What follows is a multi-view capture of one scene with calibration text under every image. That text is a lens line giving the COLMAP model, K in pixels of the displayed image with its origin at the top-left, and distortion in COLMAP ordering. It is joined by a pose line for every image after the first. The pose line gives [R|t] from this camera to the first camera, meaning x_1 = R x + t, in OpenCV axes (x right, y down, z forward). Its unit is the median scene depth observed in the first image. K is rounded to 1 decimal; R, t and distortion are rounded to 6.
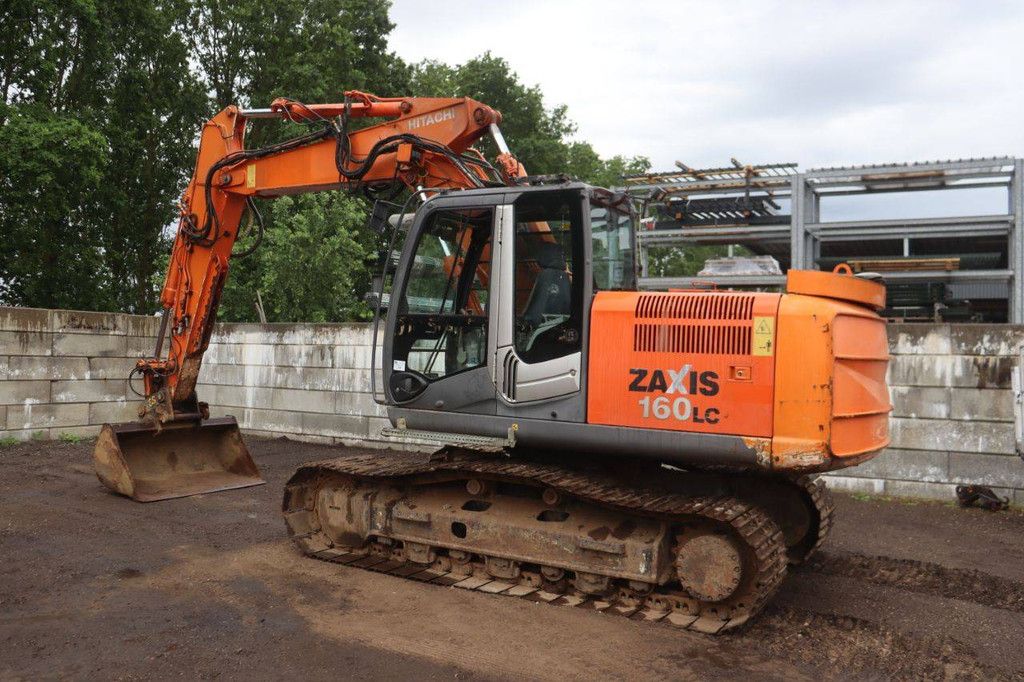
lens RADIAL K [[849.4, 0, 516.8], [0, 849.4, 338.0], [0, 0, 1]] dist [-0.150259, 0.096423]
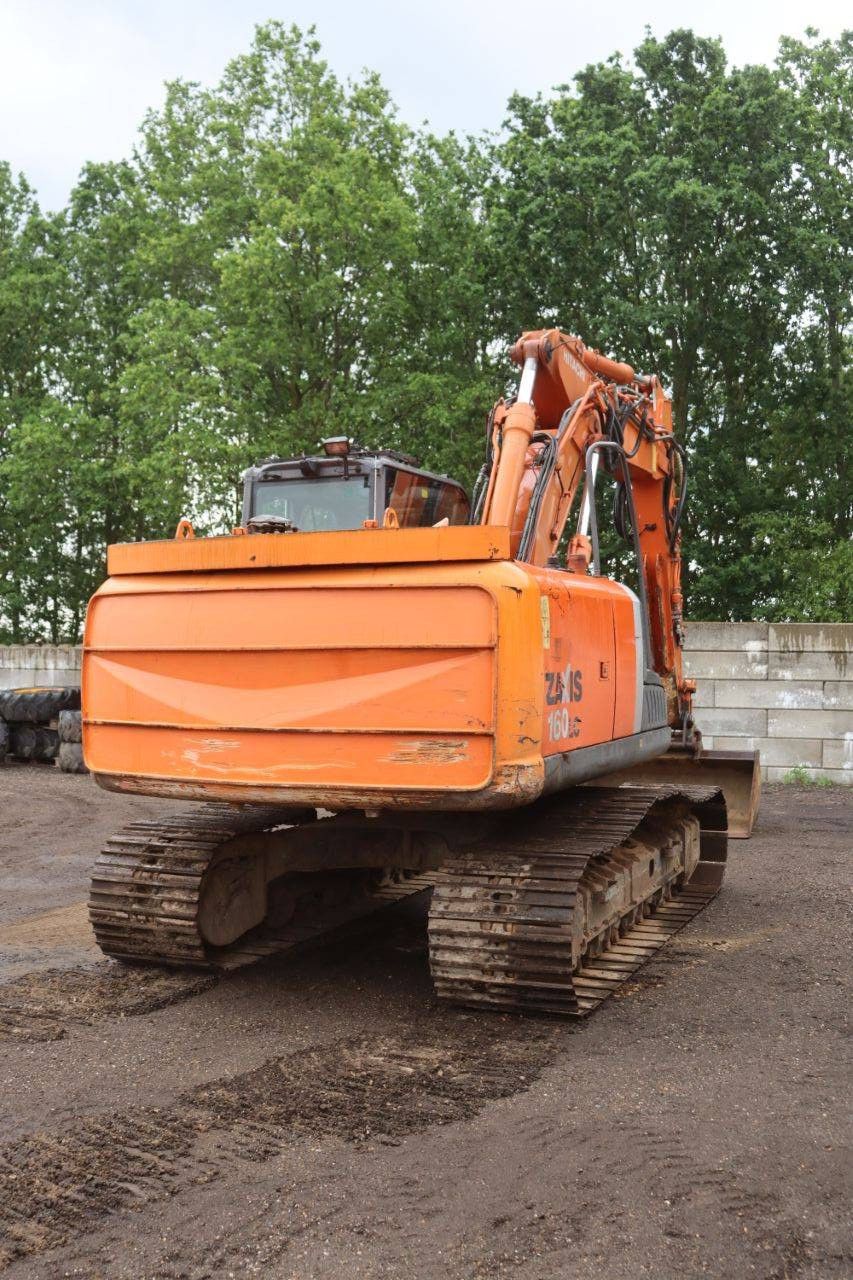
lens RADIAL K [[1237.4, 0, 426.5], [0, 1237.4, 640.0], [0, 0, 1]] dist [-0.124917, 0.185168]
pose [[0.111989, -0.043616, -0.992752, 1.238077], [0.016465, 0.998981, -0.042032, 0.053610], [0.993573, -0.011639, 0.112593, 0.901427]]
